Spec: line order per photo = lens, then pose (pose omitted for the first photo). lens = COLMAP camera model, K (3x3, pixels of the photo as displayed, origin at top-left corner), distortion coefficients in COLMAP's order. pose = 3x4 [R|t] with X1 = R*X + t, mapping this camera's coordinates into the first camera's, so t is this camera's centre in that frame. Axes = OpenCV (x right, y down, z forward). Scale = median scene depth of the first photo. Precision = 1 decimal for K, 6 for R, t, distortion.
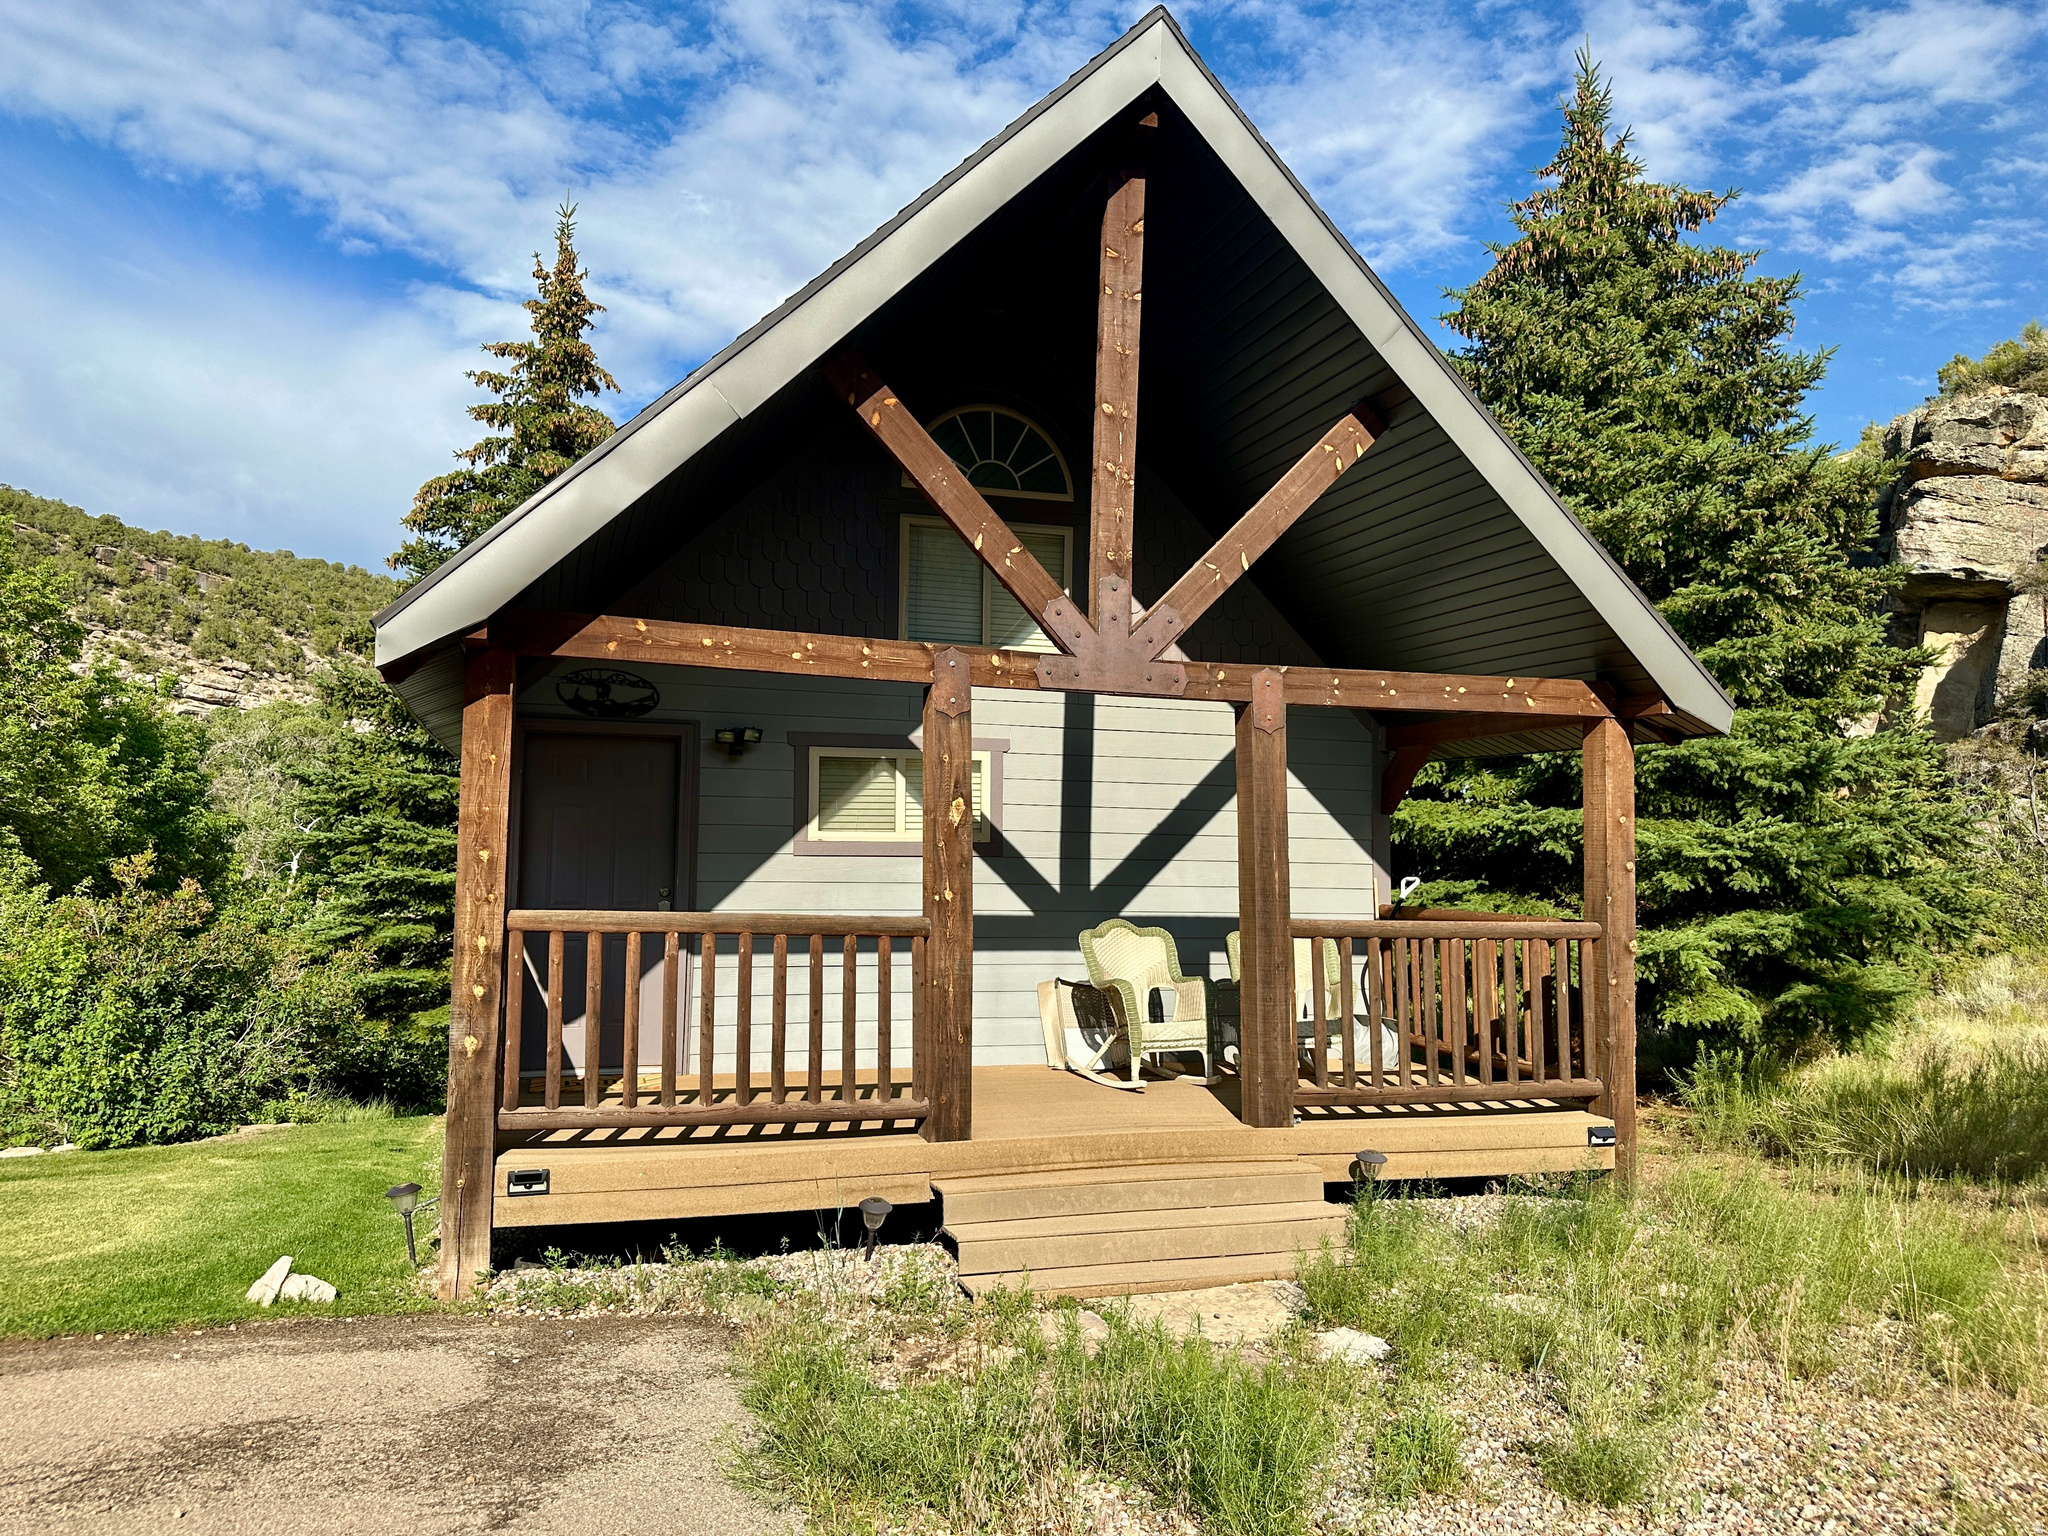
lens RADIAL K [[1426.0, 0, 1019.2], [0, 1426.0, 789.3], [0, 0, 1]] dist [0.080331, -0.096798]
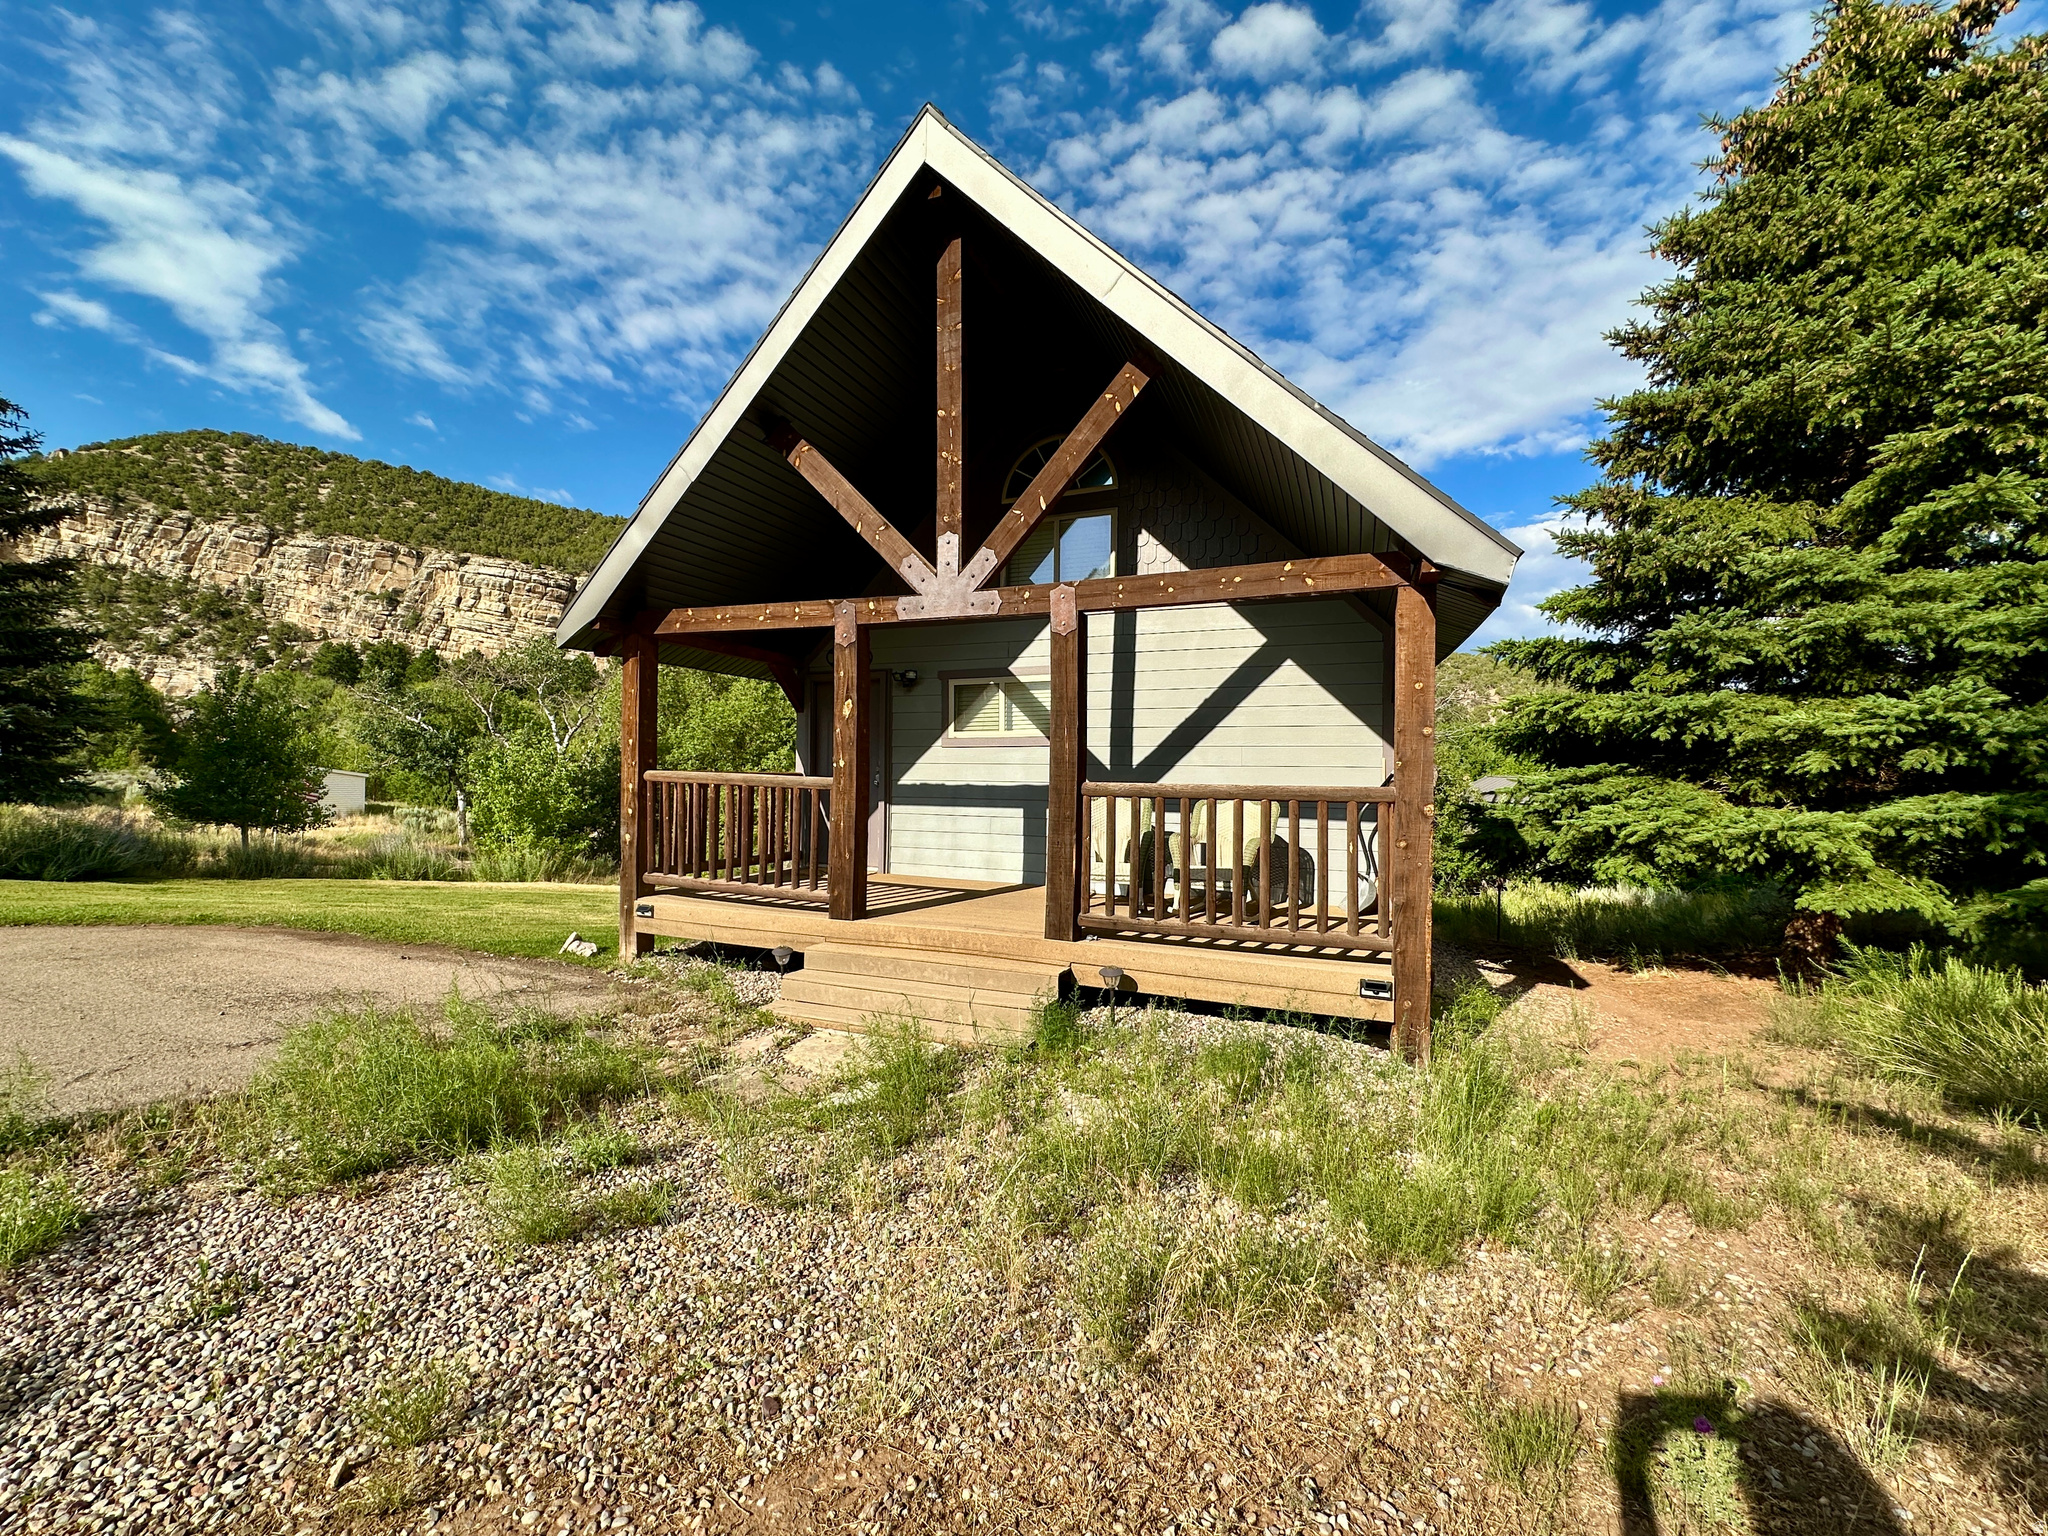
lens RADIAL K [[811.6, 0, 1090.6], [0, 811.6, 781.5], [0, 0, 1]] dist [0.000469, 0.000310]
pose [[0.777147, -0.000648, -0.629318, 0.557780], [0.033985, 0.998583, 0.040941, 0.053254], [0.628400, -0.053205, 0.776069, 0.381750]]
